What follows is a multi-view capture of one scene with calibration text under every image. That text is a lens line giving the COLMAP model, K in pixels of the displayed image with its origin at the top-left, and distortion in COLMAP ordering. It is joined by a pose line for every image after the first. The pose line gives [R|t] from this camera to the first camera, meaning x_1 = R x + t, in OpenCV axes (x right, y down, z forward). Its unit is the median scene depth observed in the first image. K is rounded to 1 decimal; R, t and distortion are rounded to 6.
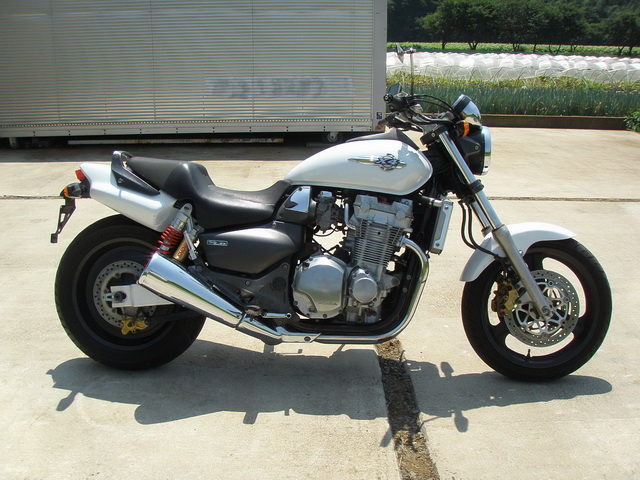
lens RADIAL K [[715.2, 0, 314.8], [0, 715.2, 242.3], [0, 0, 1]] dist [-0.208380, 0.205571]
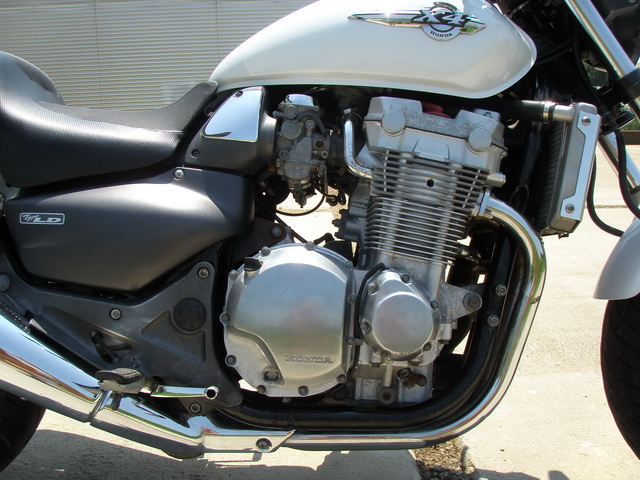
lens RADIAL K [[715.2, 0, 314.8], [0, 715.2, 242.3], [0, 0, 1]] dist [-0.208380, 0.205571]
pose [[0.999533, -0.023441, 0.019624, 0.014918], [0.024733, 0.997353, -0.068383, 0.046577], [-0.017969, 0.068837, 0.997466, 0.587632]]
